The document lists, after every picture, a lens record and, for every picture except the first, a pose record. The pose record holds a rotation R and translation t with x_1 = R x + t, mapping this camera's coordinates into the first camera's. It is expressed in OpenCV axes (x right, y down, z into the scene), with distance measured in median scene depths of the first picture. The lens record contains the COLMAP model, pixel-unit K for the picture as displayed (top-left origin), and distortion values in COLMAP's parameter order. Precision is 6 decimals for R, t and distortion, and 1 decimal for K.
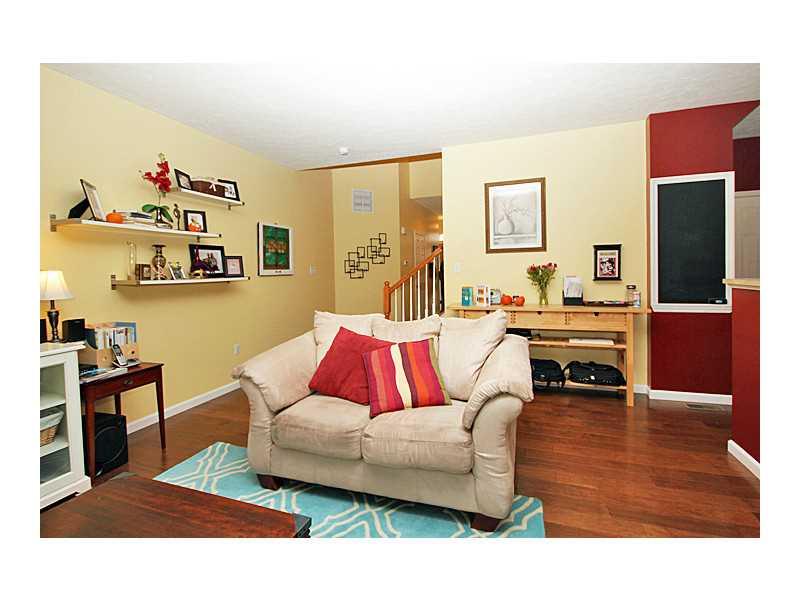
lens RADIAL K [[361.4, 0, 403.0], [0, 361.4, 277.9], [0, 0, 1]] dist [0.000300, 0.000063]
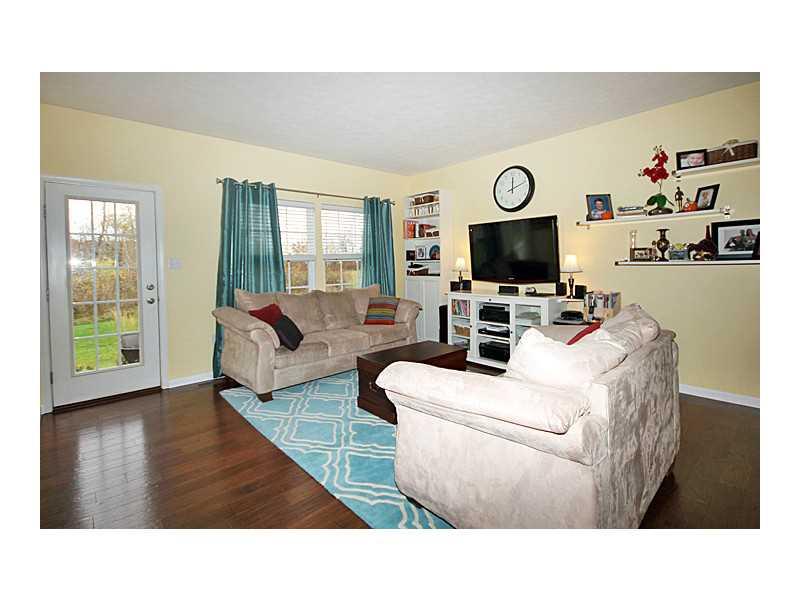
lens RADIAL K [[355.5, 0, 400.6], [0, 355.5, 272.1], [0, 0, 1]] dist [0.001832, 0.000364]
pose [[-0.484890, 0.051002, -0.873087, 0.546382], [0.011044, 0.998576, 0.052199, -0.022563], [0.874506, 0.015668, -0.484762, 0.695299]]
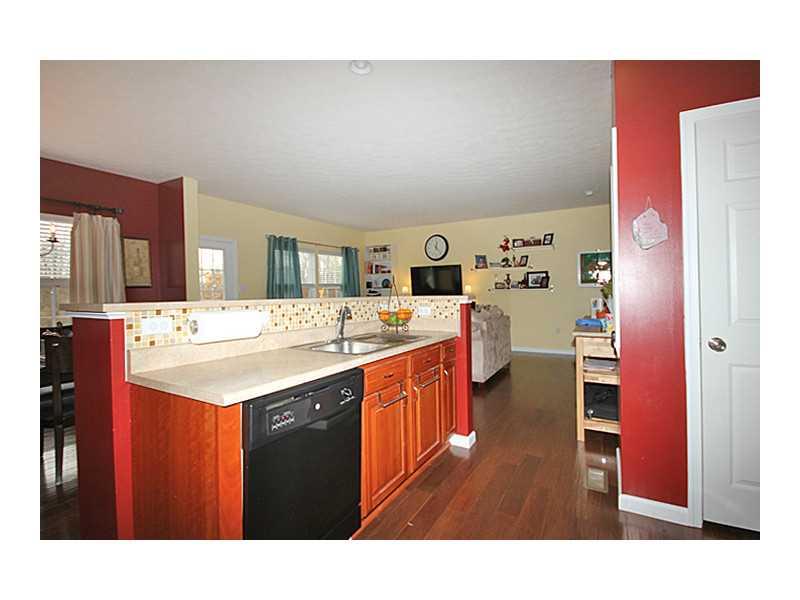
lens RADIAL K [[343.0, 0, 401.5], [0, 343.0, 293.7], [0, 0, 1]] dist [-0.000853, -0.000009]
pose [[-0.204299, 0.027115, -0.978533, 1.356230], [-0.002935, 0.999595, 0.028311, -0.021405], [0.978904, 0.008656, -0.204137, 0.653718]]
